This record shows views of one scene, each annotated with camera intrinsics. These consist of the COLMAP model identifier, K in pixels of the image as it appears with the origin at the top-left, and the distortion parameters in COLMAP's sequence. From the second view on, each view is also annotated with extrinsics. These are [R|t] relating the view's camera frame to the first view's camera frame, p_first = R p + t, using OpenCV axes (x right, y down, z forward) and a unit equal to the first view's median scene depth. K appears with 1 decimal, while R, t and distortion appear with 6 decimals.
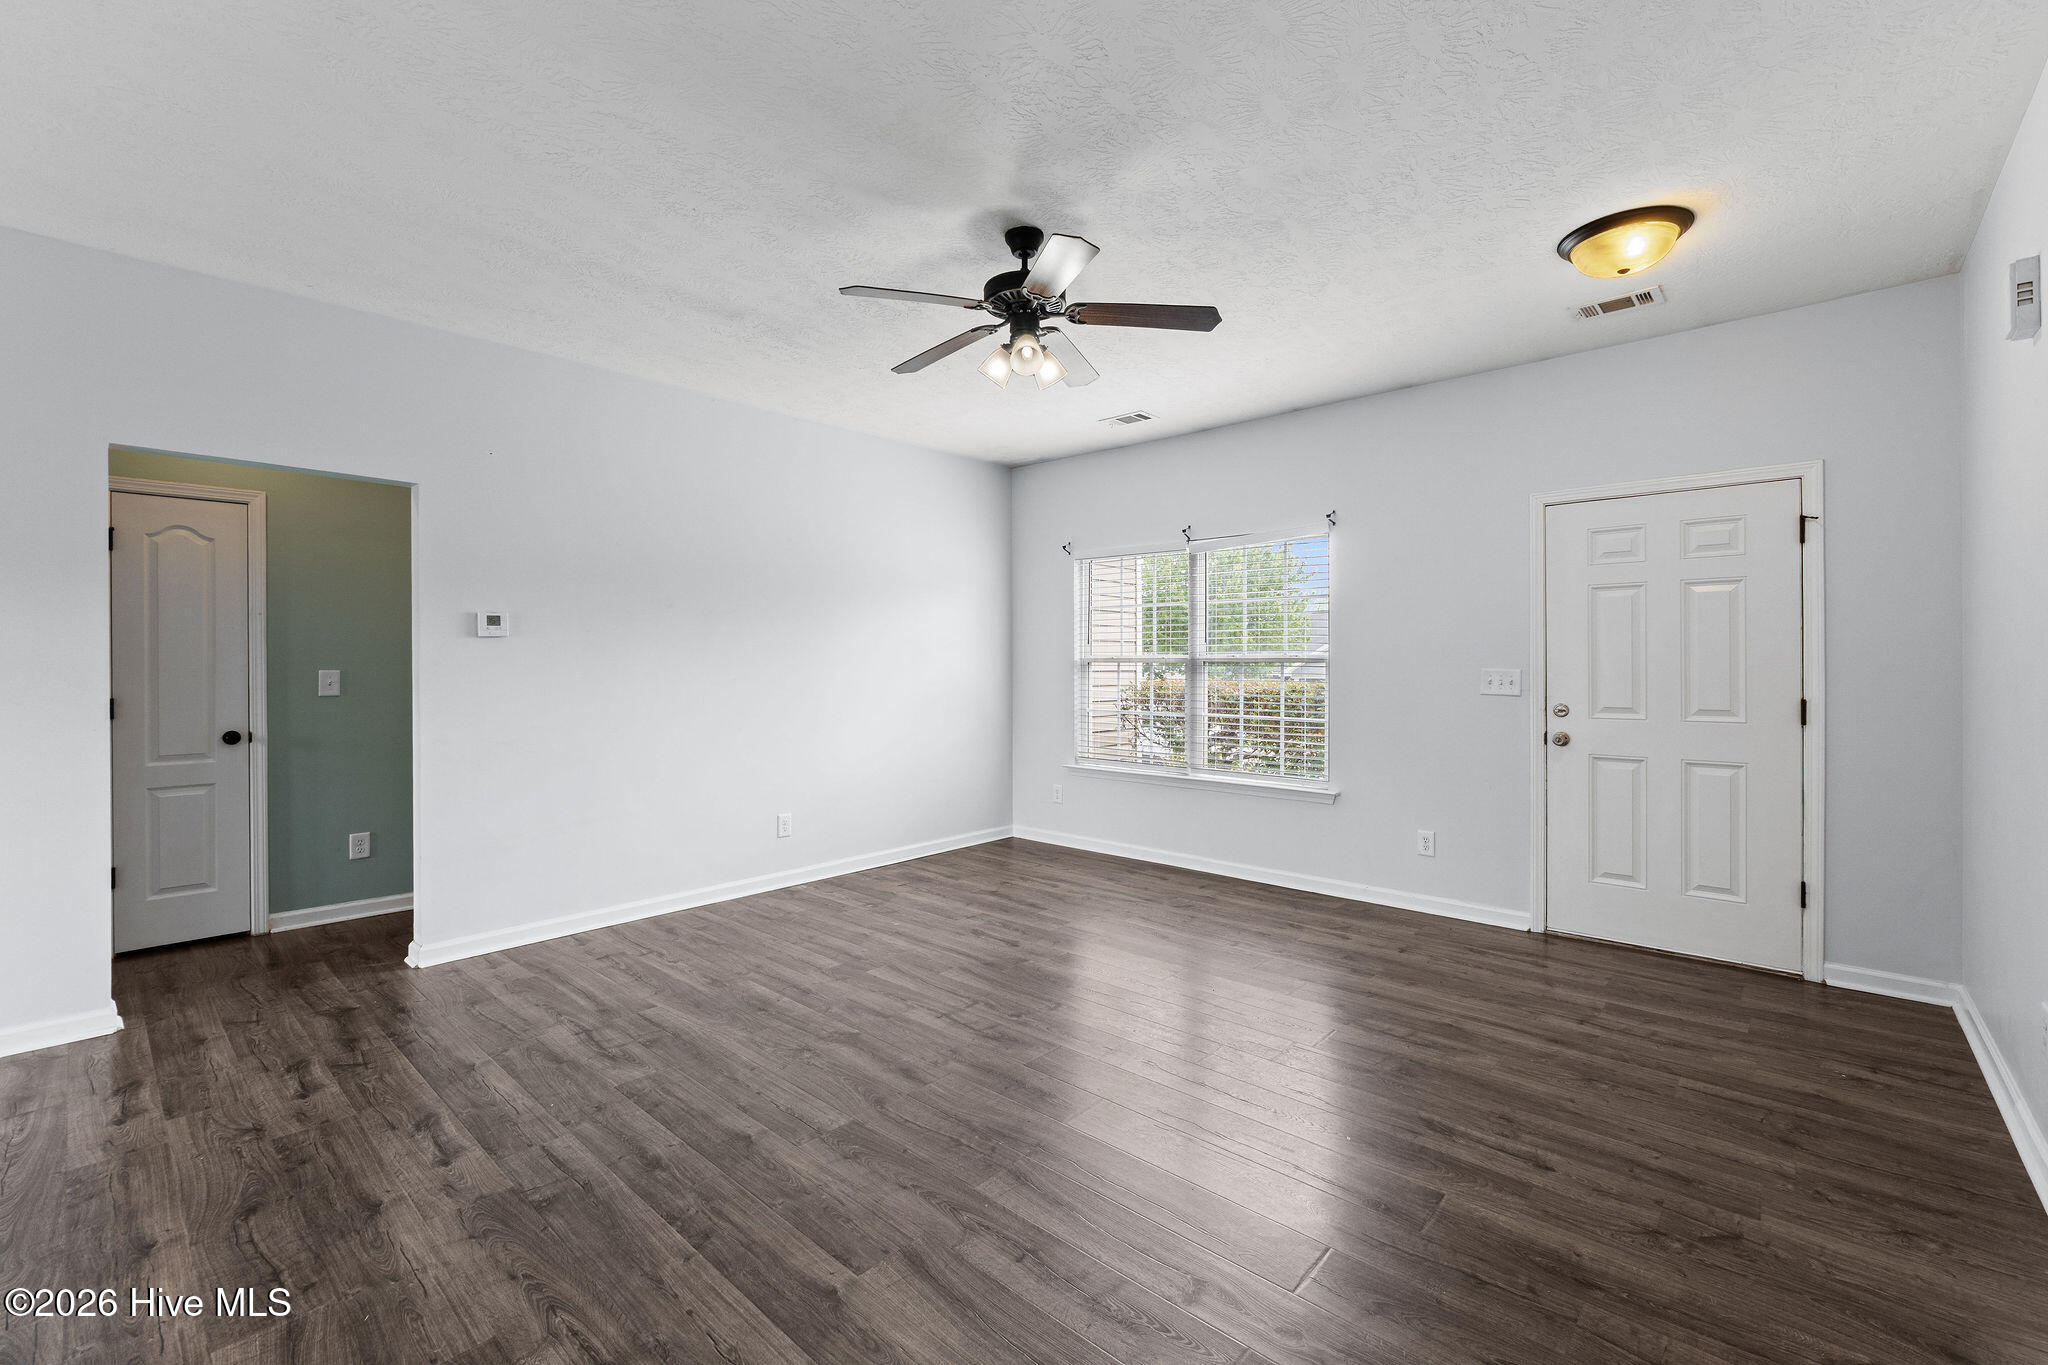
lens RADIAL K [[859.1, 0, 991.0], [0, 859.1, 666.4], [0, 0, 1]] dist [-0.004773, -0.000253]
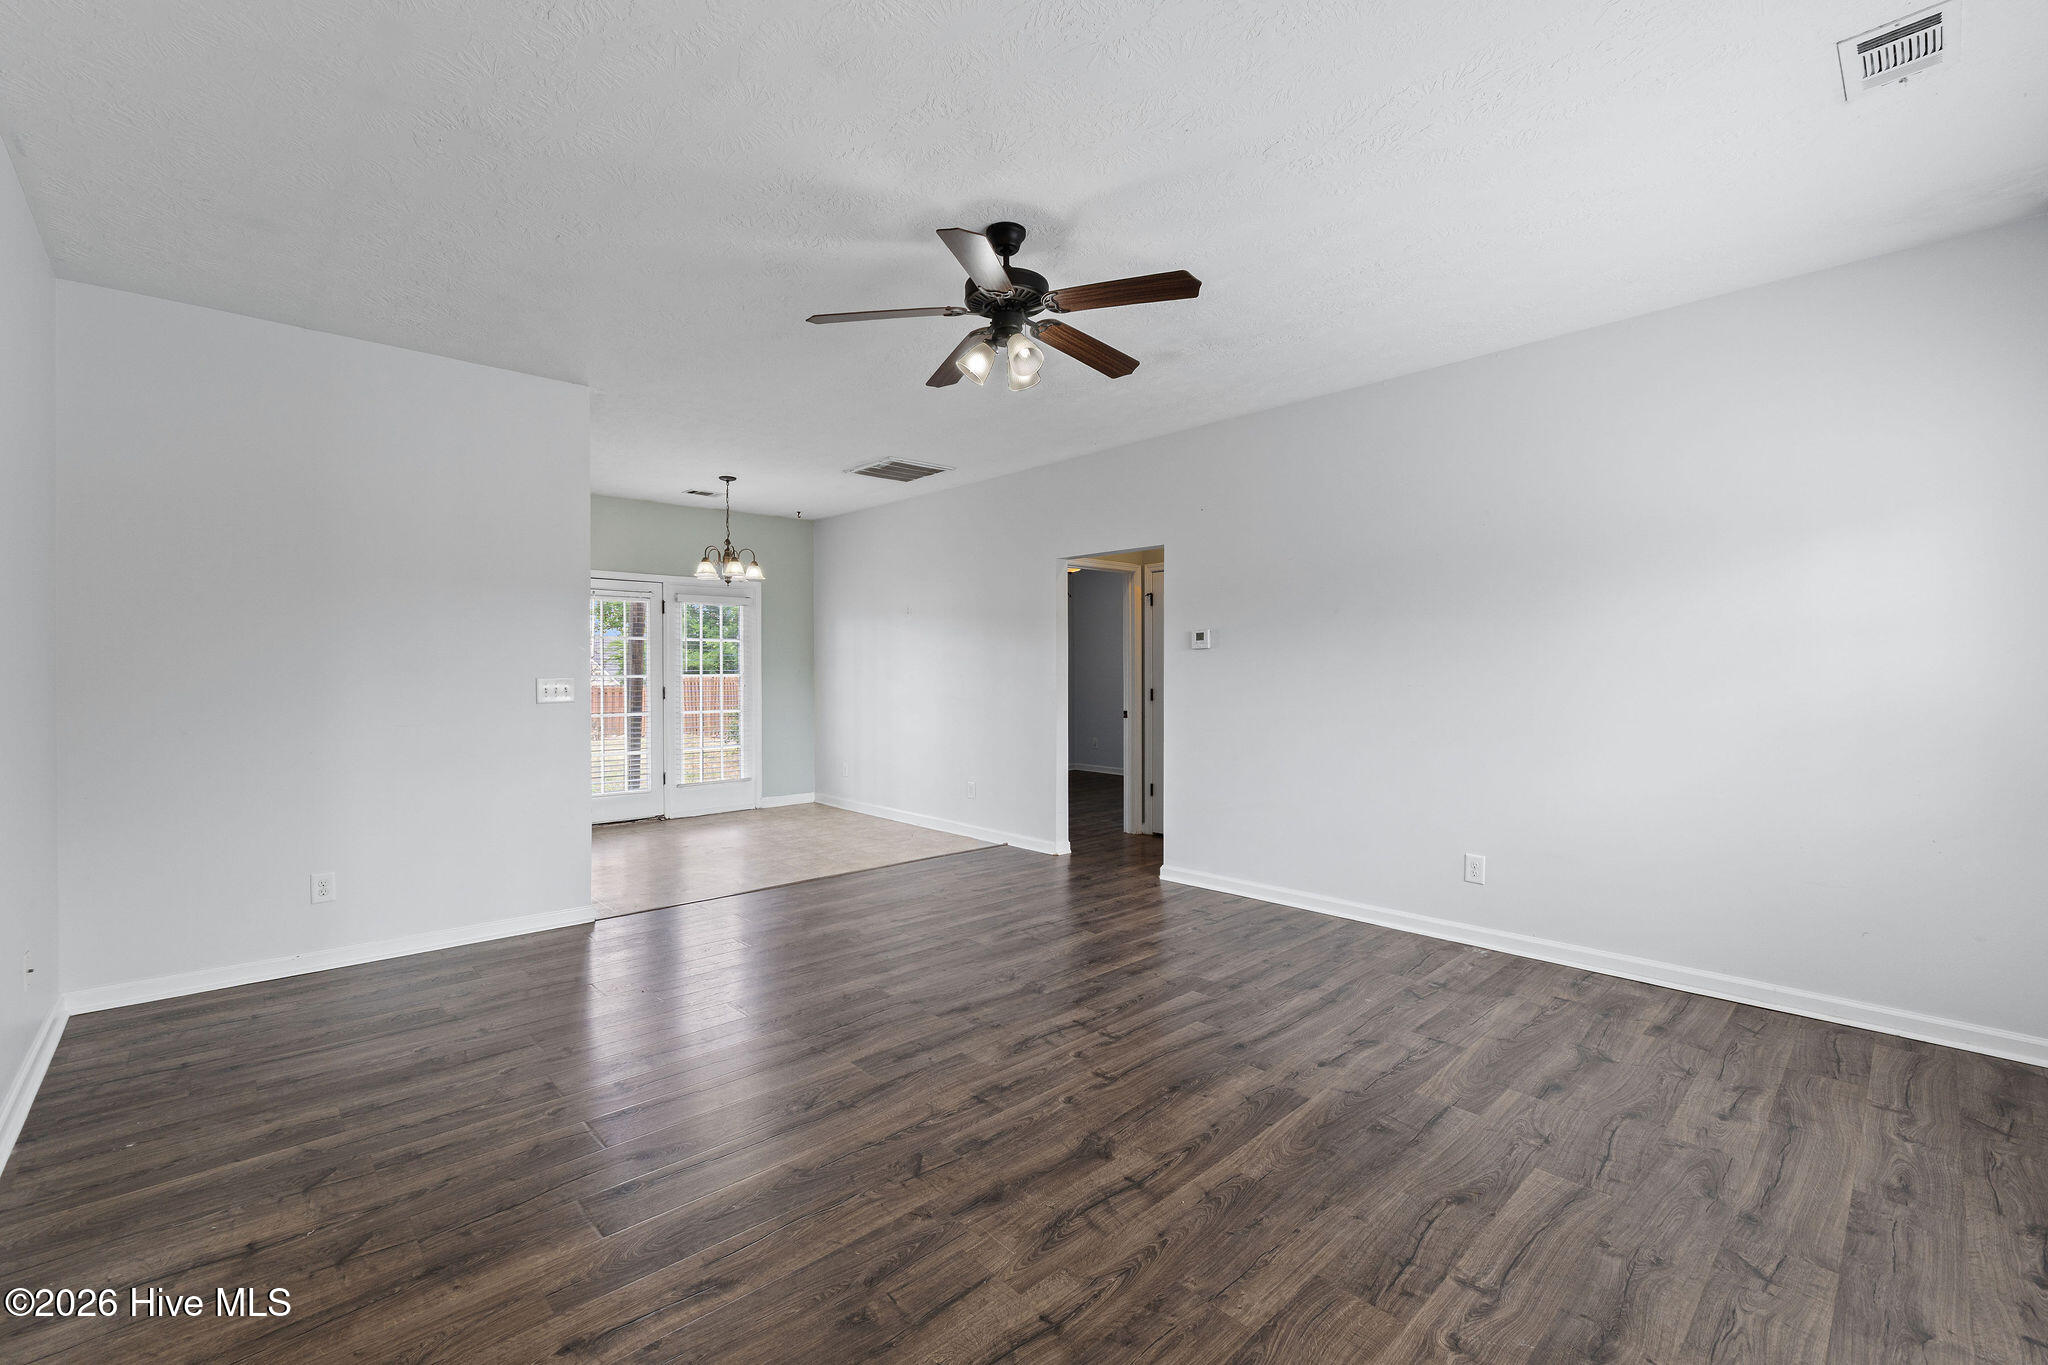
lens RADIAL K [[859.1, 0, 1019.5], [0, 859.1, 678.9], [0, 0, 1]] dist [-0.004773, -0.000253]
pose [[-0.059188, 0.009546, -0.998201, 0.878614], [-0.000489, 0.999954, 0.009592, -0.001731], [0.998247, 0.001056, -0.059181, 0.925830]]
